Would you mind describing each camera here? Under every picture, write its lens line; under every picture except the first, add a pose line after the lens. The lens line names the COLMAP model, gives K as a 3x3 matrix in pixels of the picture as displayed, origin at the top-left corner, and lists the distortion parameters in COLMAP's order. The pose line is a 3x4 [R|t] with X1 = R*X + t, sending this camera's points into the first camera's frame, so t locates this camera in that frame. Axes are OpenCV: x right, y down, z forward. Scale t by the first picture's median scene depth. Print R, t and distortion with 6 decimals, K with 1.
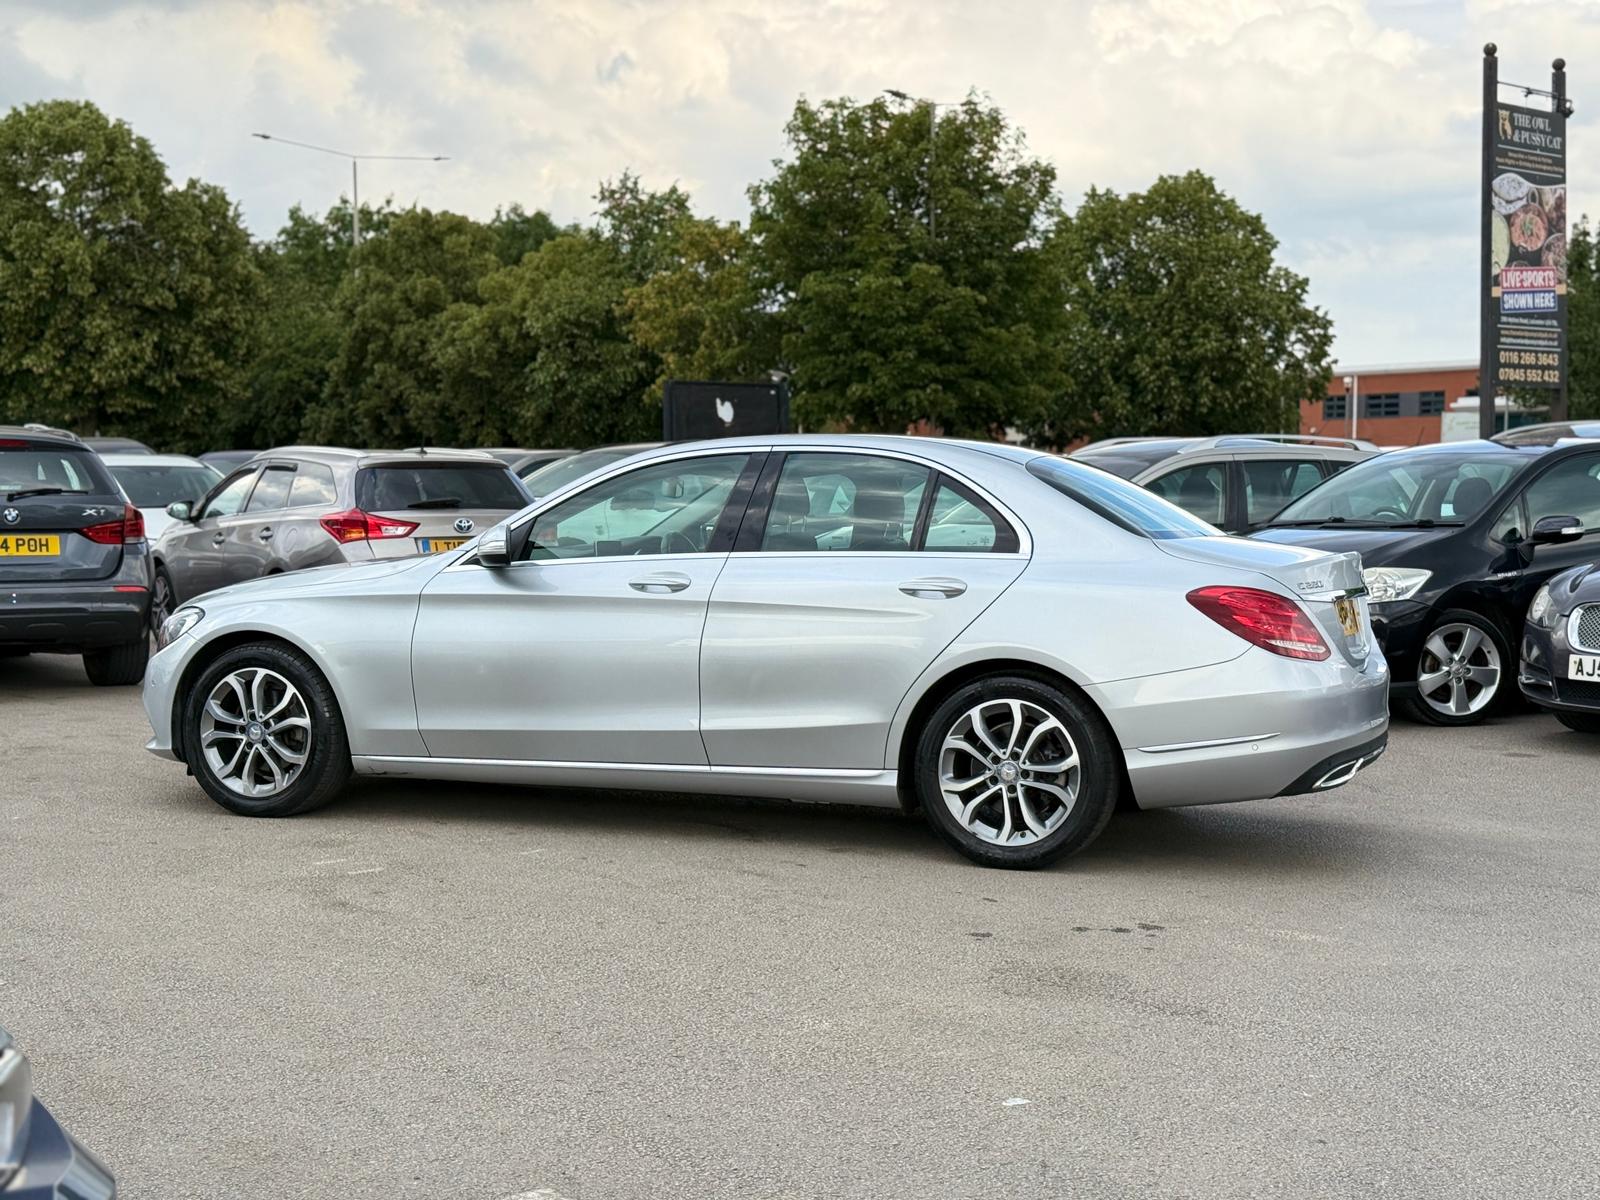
lens RADIAL K [[2198.6, 0, 801.8], [0, 2198.6, 600.0], [0, 0, 1]] dist [0.096602, 0.000000]
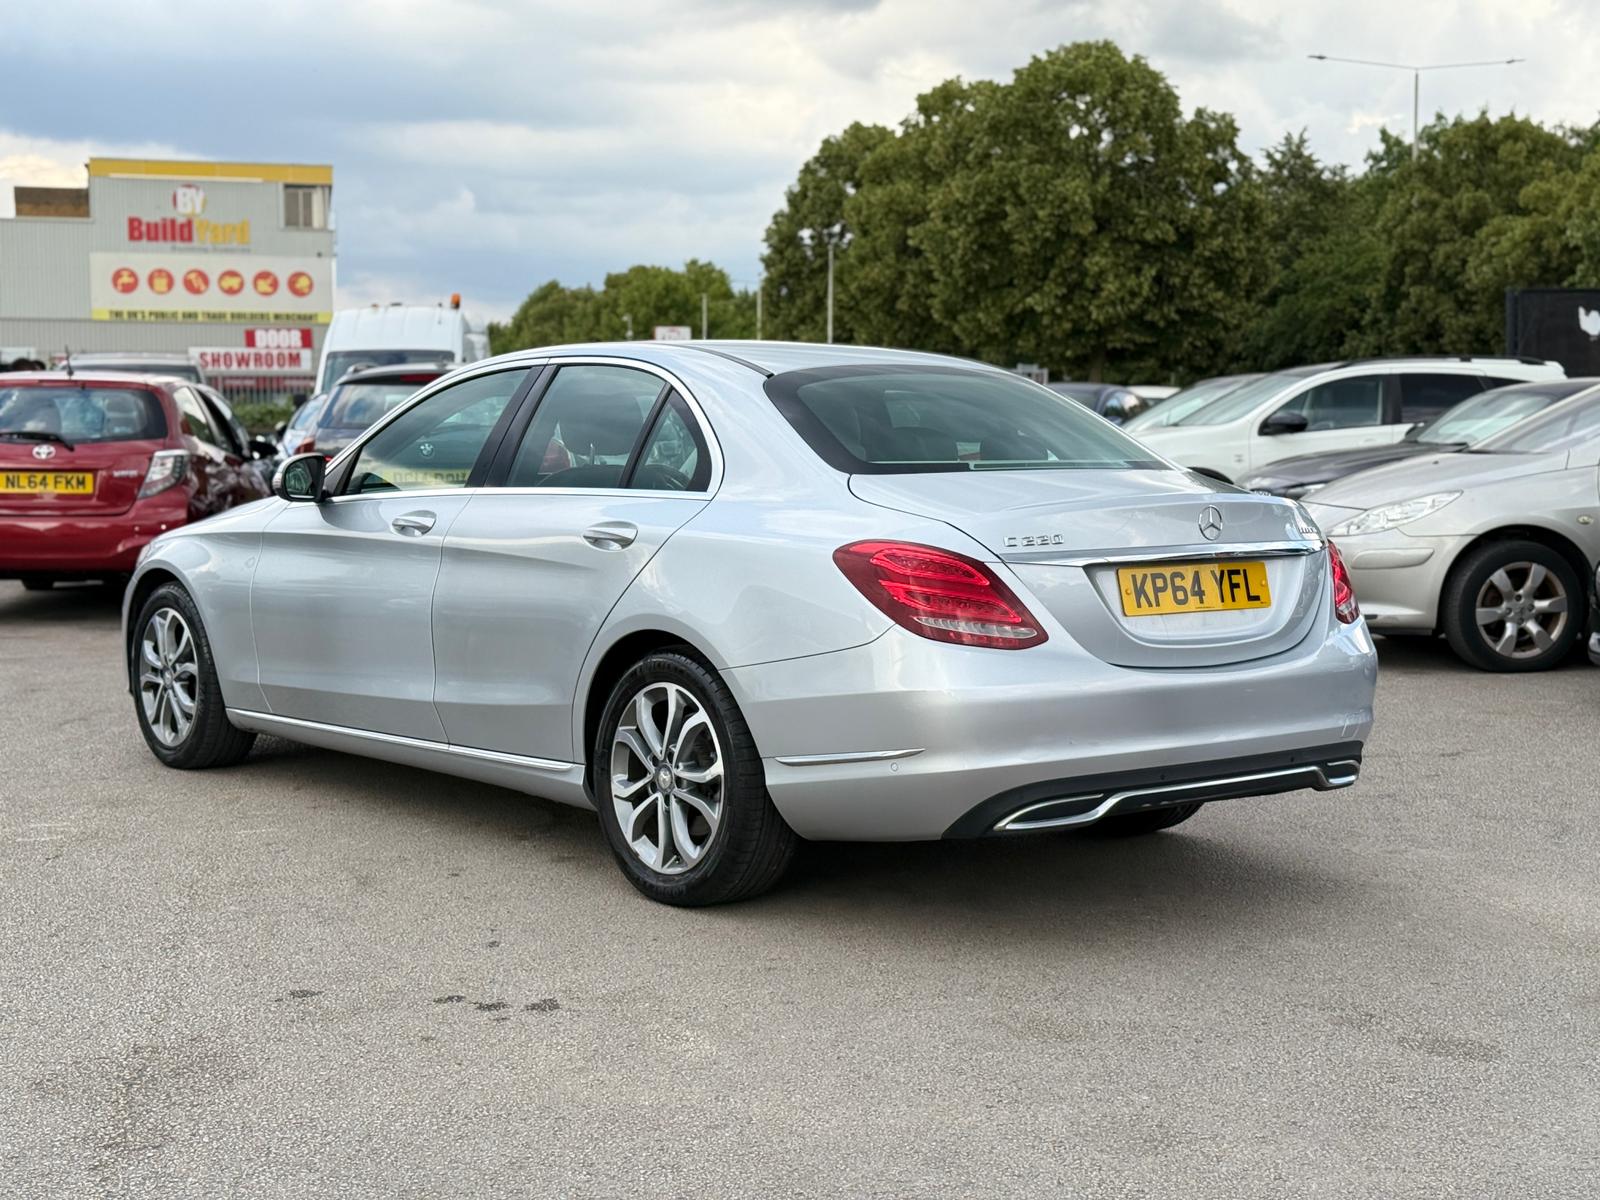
lens RADIAL K [[2198.6, 0, 797.4], [0, 2198.6, 613.6], [0, 0, 1]] dist [0.096602, 0.000000]
pose [[0.867782, 0.033811, -0.495794, 0.069849], [-0.015922, 0.999062, 0.040263, -0.001405], [0.496691, -0.027045, 0.867506, 0.049357]]
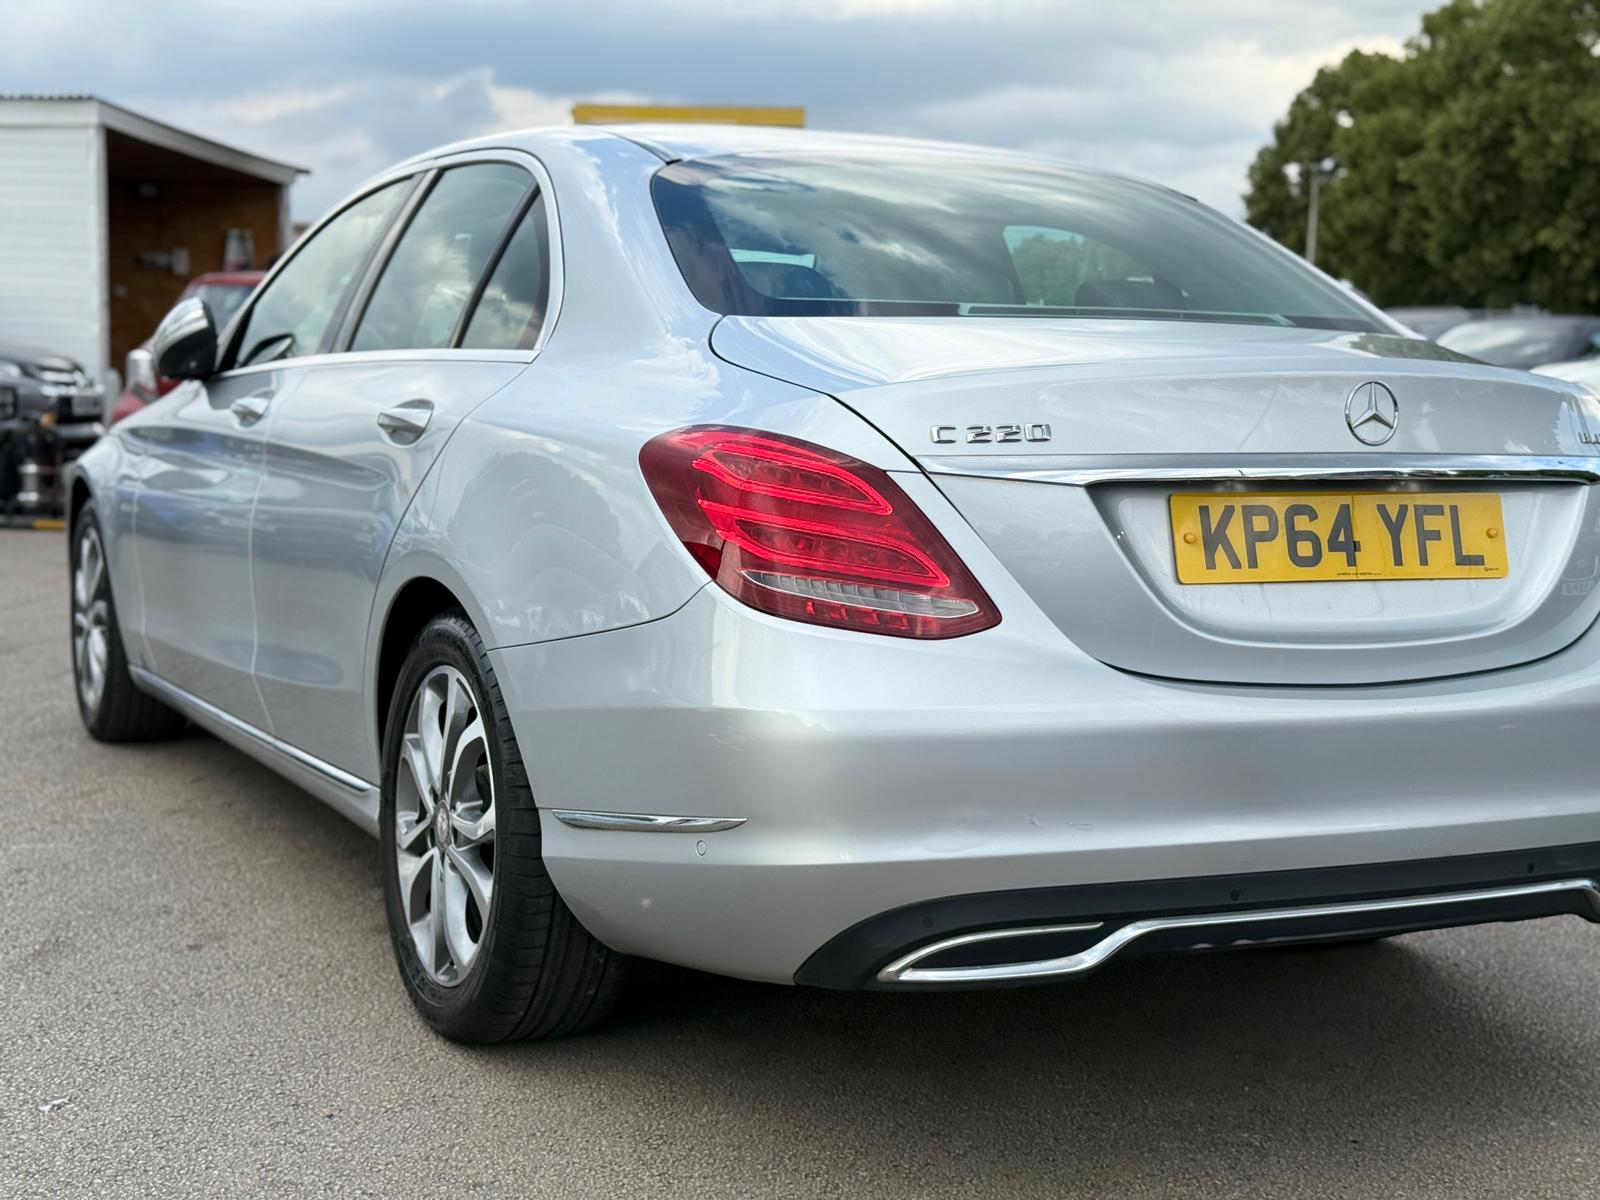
lens RADIAL K [[2198.6, 0, 783.9], [0, 2198.6, 603.1], [0, 0, 1]] dist [0.096602, 0.000000]
pose [[0.731609, 0.074003, -0.677696, 0.062250], [-0.042493, 0.997108, 0.063008, 0.000000], [0.680399, -0.017300, 0.732638, 0.097209]]
